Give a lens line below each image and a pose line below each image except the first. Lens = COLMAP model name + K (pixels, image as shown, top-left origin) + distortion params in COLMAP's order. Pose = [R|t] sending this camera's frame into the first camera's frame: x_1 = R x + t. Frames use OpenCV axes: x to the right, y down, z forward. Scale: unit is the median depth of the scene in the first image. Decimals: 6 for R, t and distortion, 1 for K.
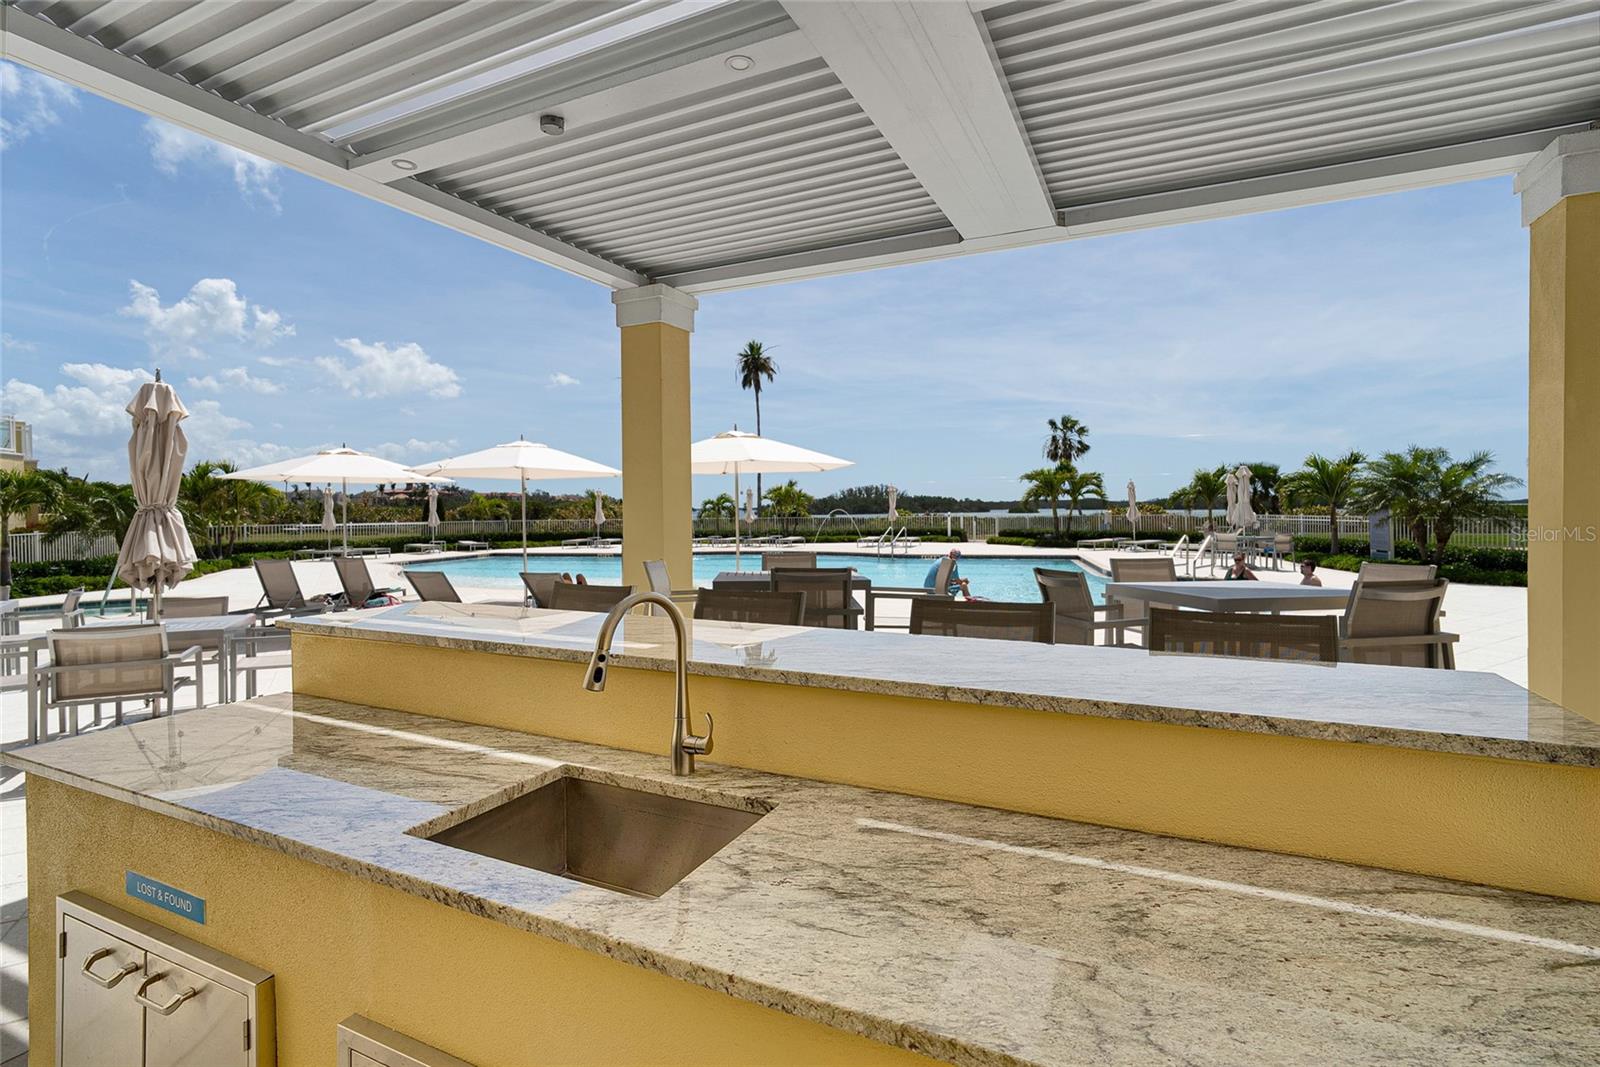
lens RADIAL K [[767.2, 0, 800.0], [0, 767.2, 518.6], [0, 0, 1]] dist [0.000899, 0.000183]
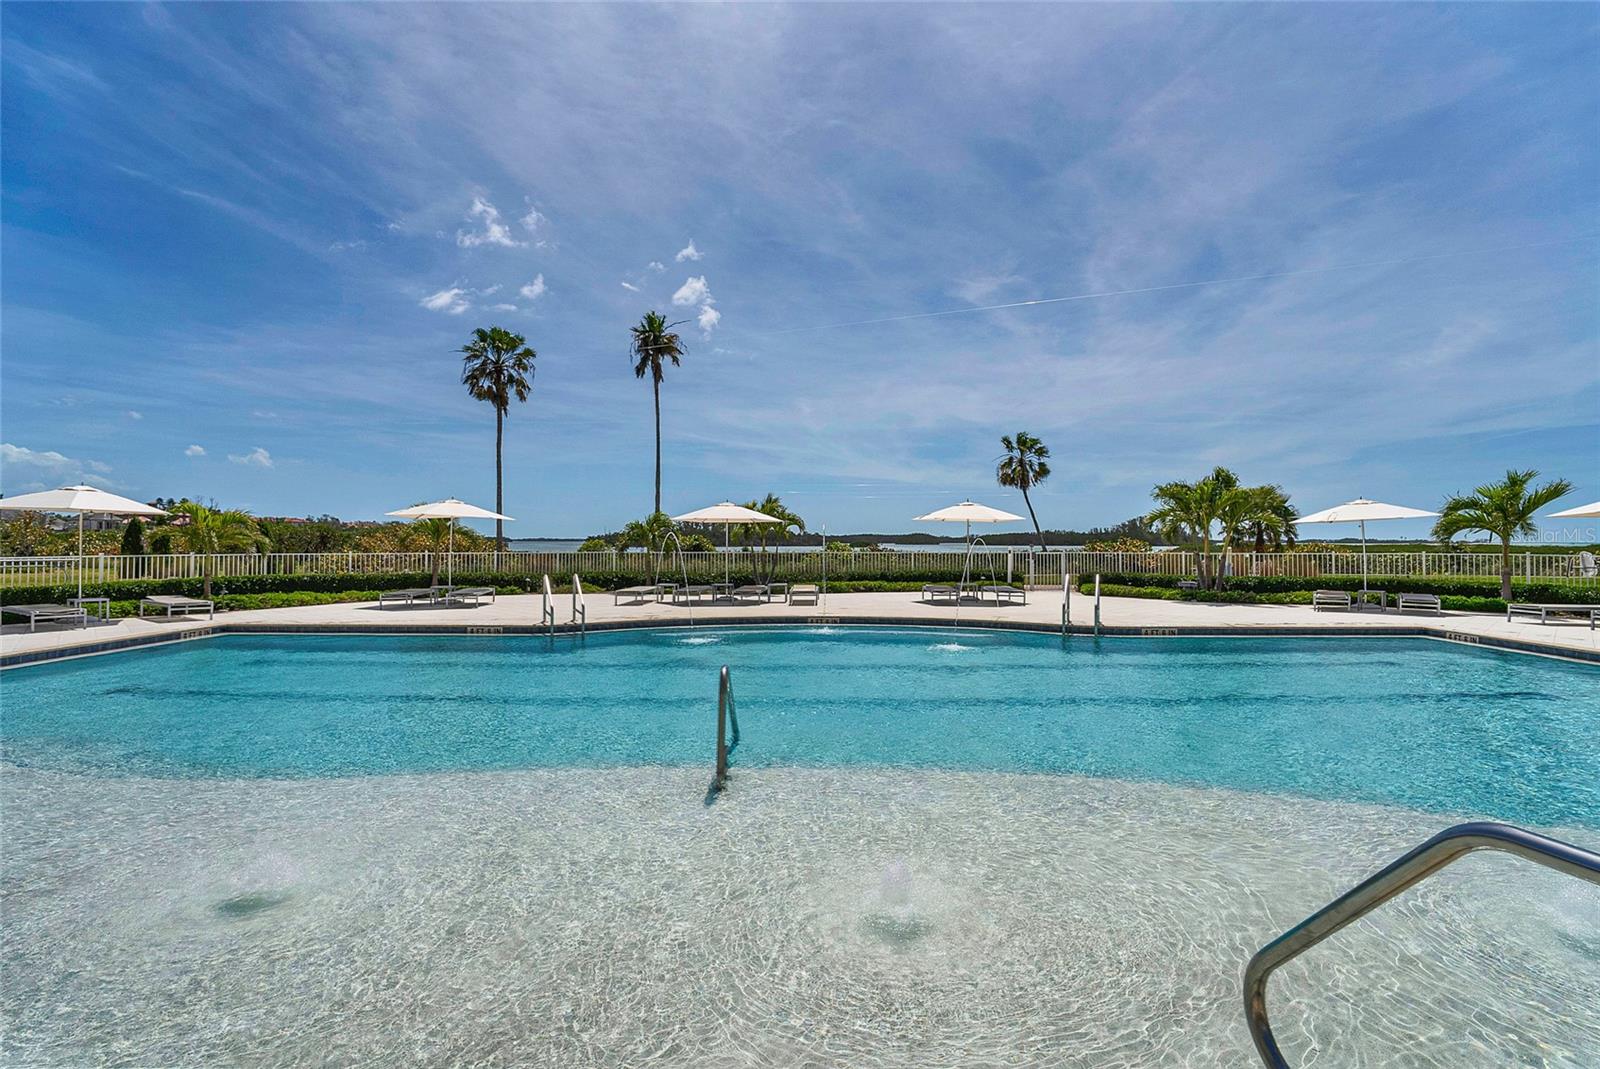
lens RADIAL K [[767.2, 0, 796.7], [0, 767.2, 538.8], [0, 0, 1]] dist [0.000899, 0.000183]
pose [[0.975473, 0.011871, 0.219801, -0.080373], [-0.008586, 0.999837, -0.015893, -0.002426], [-0.219954, 0.013616, 0.975415, 0.235347]]
